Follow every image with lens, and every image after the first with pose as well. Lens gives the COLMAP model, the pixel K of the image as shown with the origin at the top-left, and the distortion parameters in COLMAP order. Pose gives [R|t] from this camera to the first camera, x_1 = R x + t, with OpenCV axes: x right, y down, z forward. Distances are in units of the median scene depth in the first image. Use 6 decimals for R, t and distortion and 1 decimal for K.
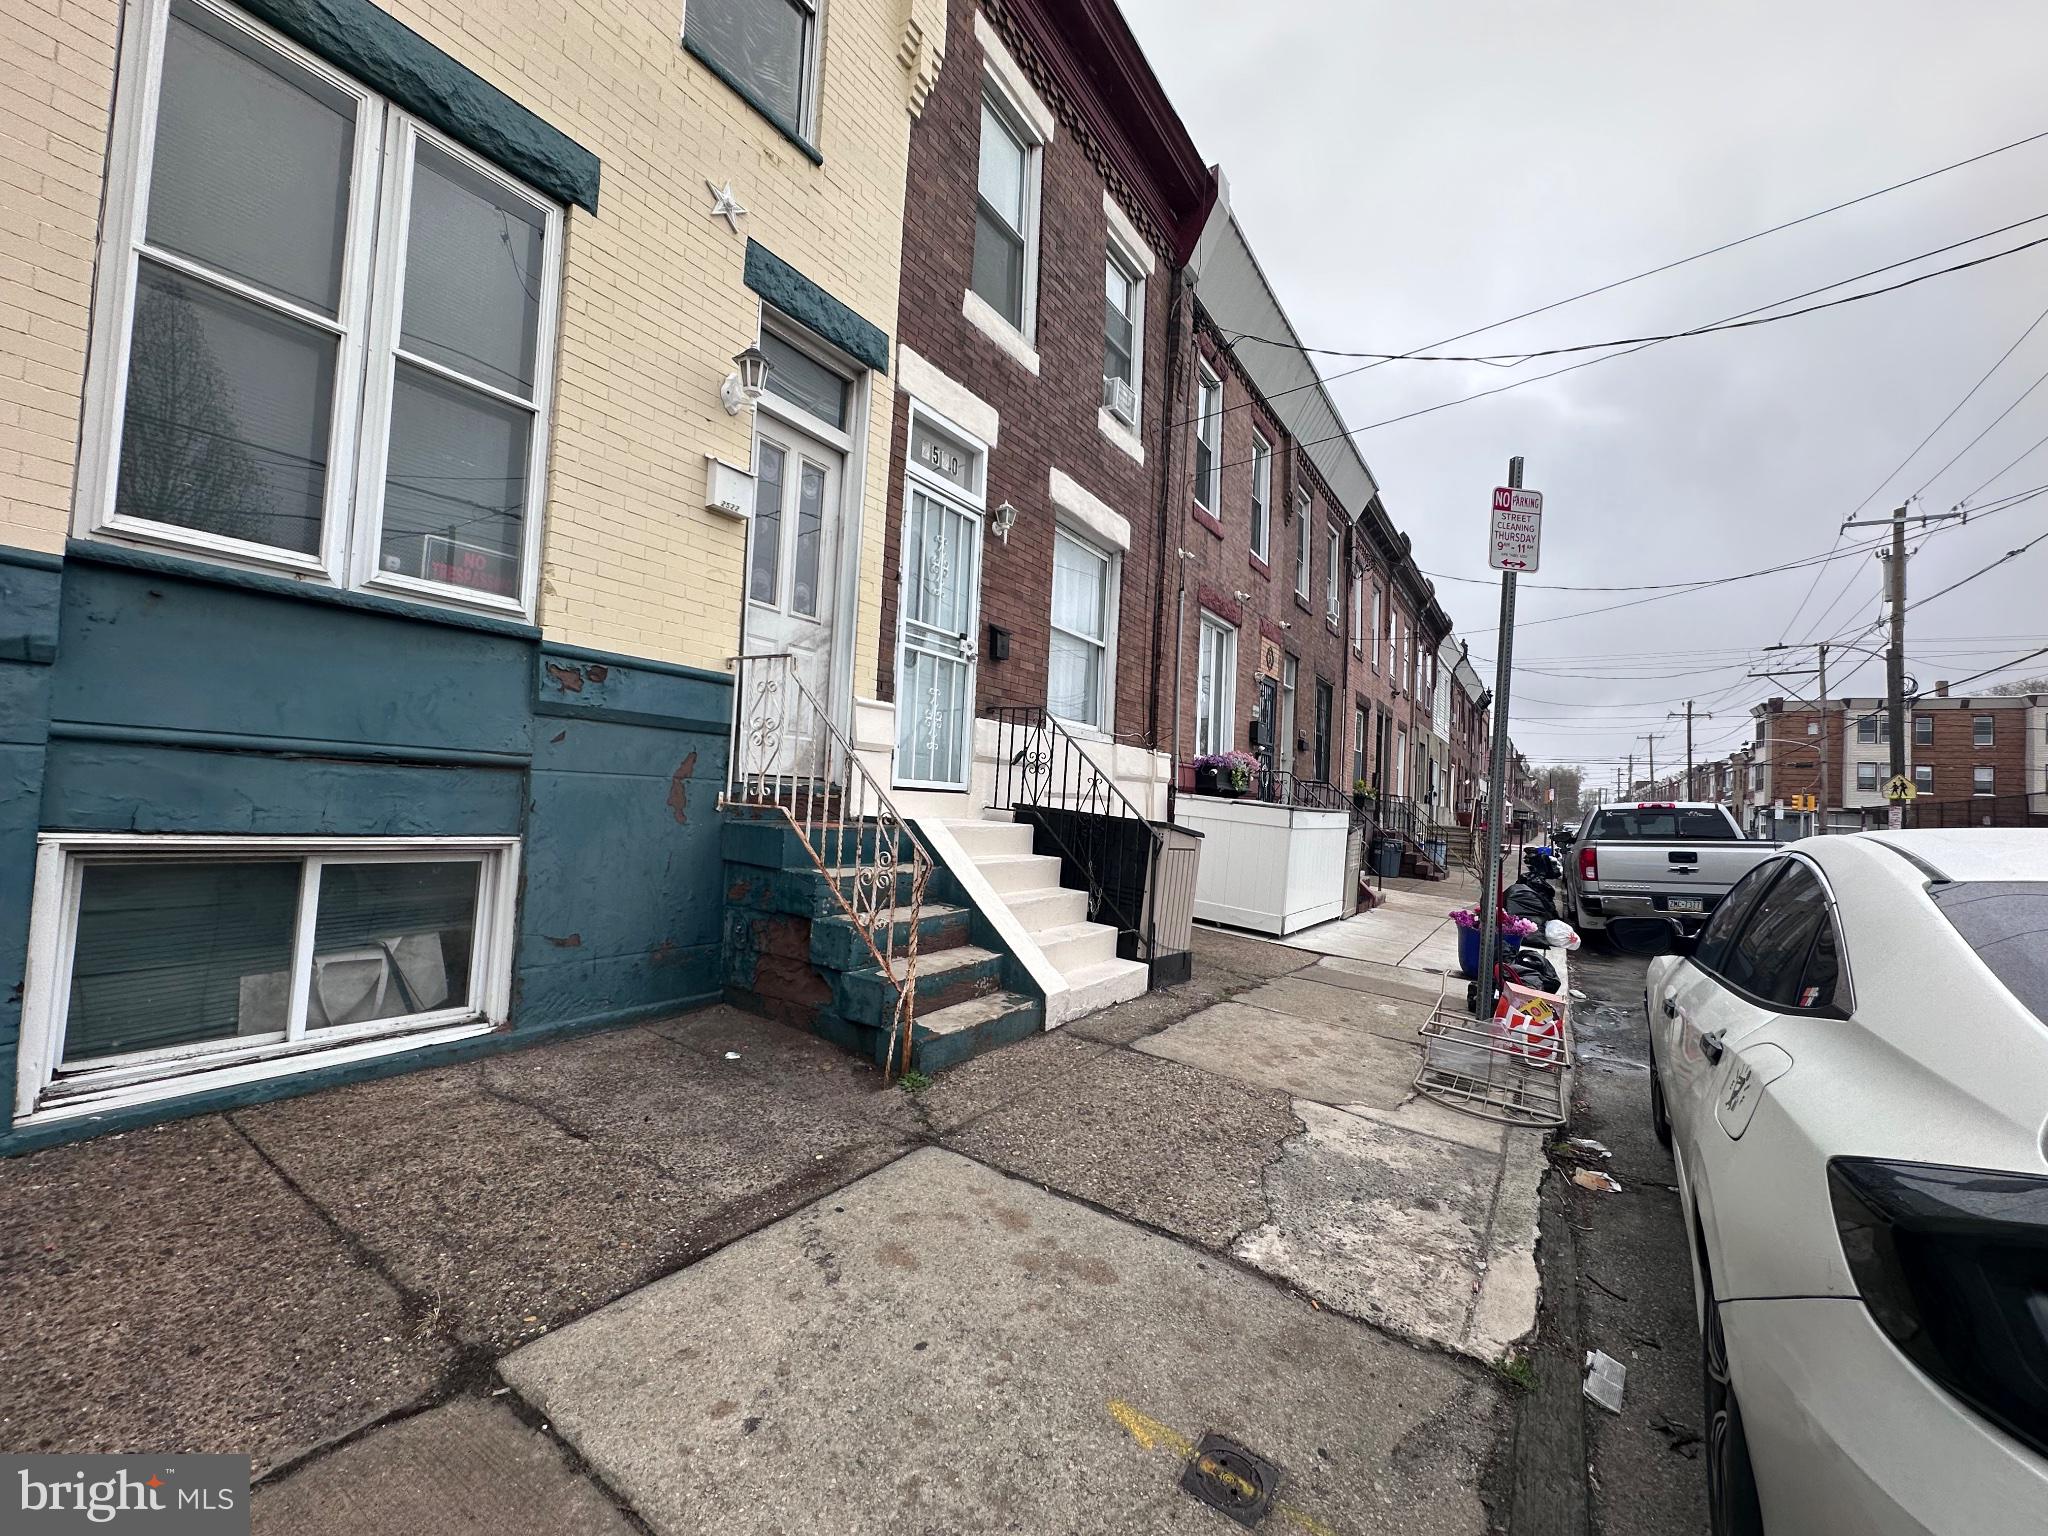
lens RADIAL K [[815.3, 0, 1027.8], [0, 815.3, 768.5], [0, 0, 1]] dist [-0.003323, 0.000837]
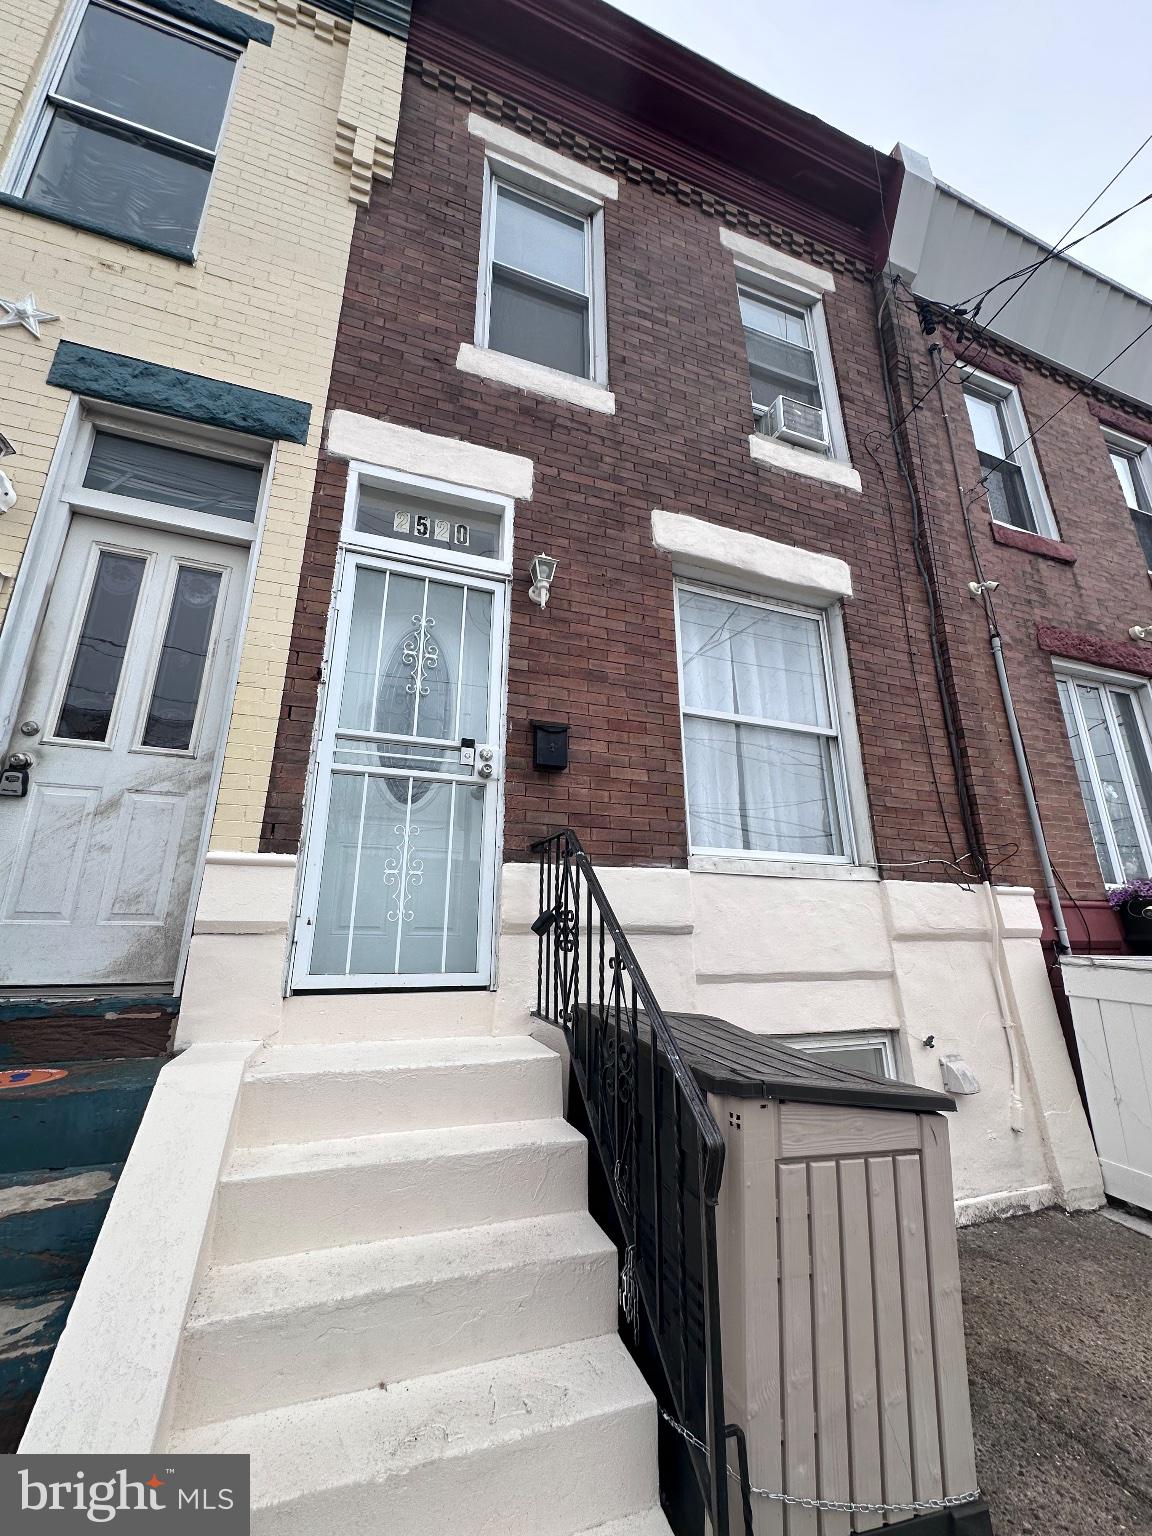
lens RADIAL K [[611.5, 0, 576.2], [0, 611.5, 771.1], [0, 0, 1]] dist [-0.003323, 0.000837]
pose [[0.800257, -0.216041, -0.559388, 0.257692], [0.064649, 0.958492, -0.277693, 0.004962], [0.596162, 0.186062, 0.781007, 0.639128]]
